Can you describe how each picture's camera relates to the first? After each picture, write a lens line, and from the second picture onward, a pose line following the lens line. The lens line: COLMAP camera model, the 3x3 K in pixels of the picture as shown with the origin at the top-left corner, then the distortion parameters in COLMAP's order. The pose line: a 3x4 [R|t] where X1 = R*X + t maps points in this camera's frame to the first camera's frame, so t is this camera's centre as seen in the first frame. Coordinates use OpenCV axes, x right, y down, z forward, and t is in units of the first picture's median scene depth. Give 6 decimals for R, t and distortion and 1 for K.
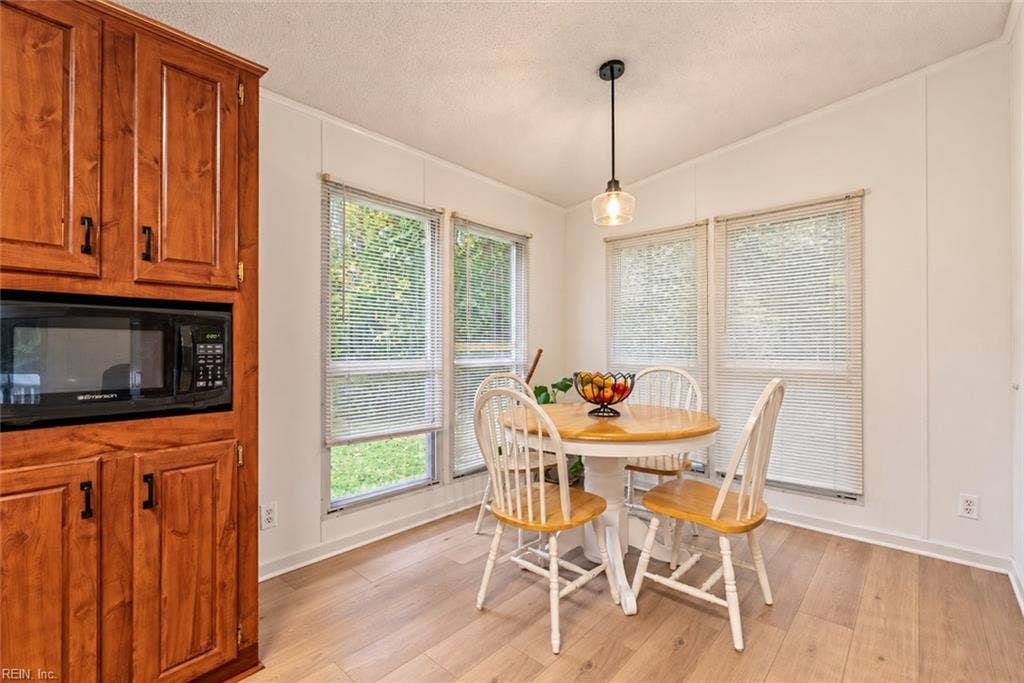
lens RADIAL K [[454.5, 0, 504.0], [0, 454.5, 345.1], [0, 0, 1]] dist [0.000172, 0.000028]
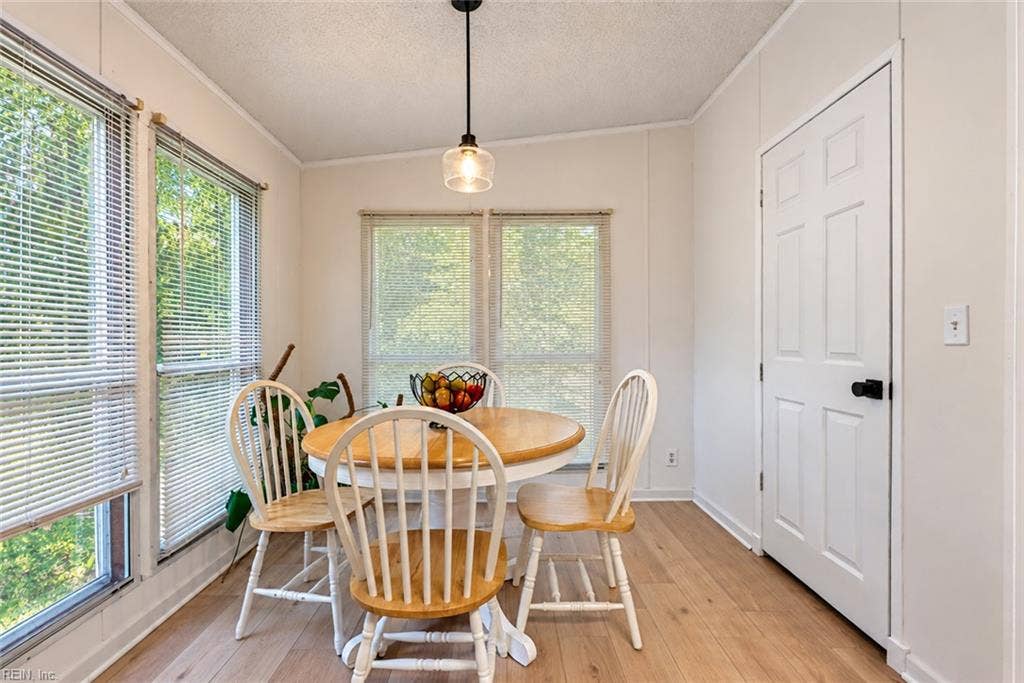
lens RADIAL K [[454.8, 0, 512.0], [0, 454.8, 341.5], [0, 0, 1]] dist [0.002804, 0.000138]
pose [[0.723345, -0.005064, 0.690468, -0.258047], [0.000423, 0.999976, 0.006890, -0.001293], [-0.690487, -0.004692, 0.723330, 0.347877]]
